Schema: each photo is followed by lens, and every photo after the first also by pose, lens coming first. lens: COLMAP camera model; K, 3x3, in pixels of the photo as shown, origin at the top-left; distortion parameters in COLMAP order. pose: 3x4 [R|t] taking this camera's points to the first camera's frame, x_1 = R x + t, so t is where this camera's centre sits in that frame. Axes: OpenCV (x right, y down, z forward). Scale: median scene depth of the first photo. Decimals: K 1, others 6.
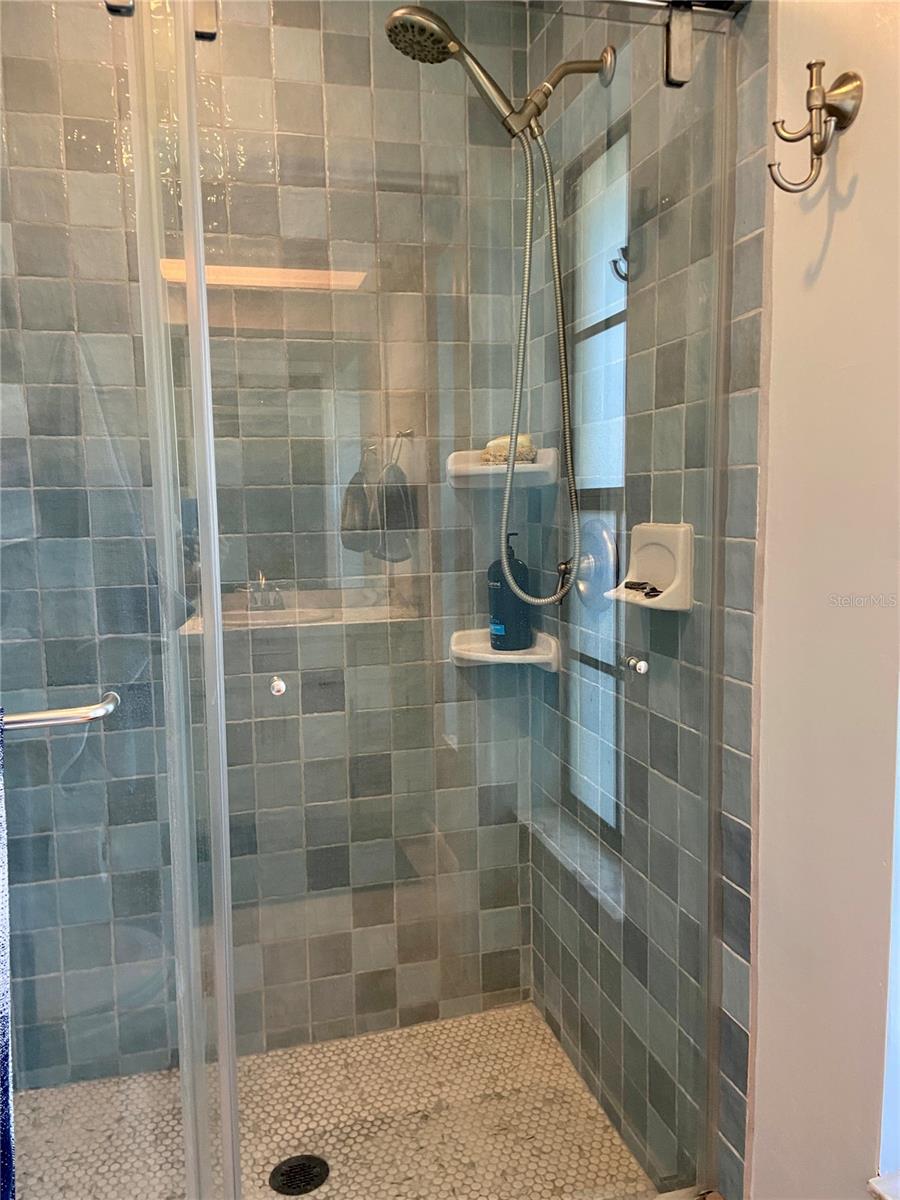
lens RADIAL K [[909.5, 0, 450.0], [0, 909.5, 600.0], [0, 0, 1]] dist [0.108341, -0.173799]
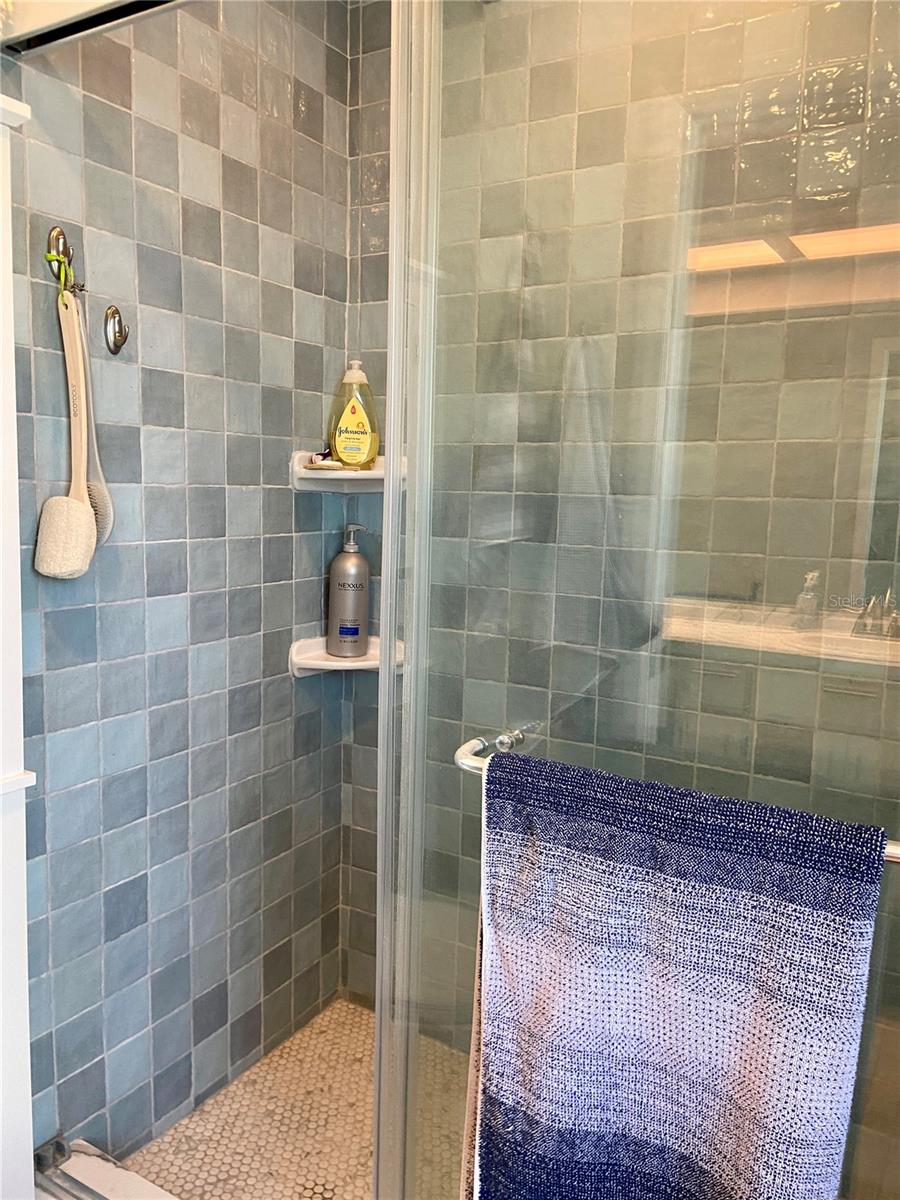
lens RADIAL K [[909.5, 0, 450.0], [0, 909.5, 600.0], [0, 0, 1]] dist [0.108341, -0.173799]
pose [[0.692834, 0.122901, -0.710547, 0.235156], [-0.116534, 0.991499, 0.057867, -0.050308], [0.711619, 0.042711, 0.701267, 0.223766]]
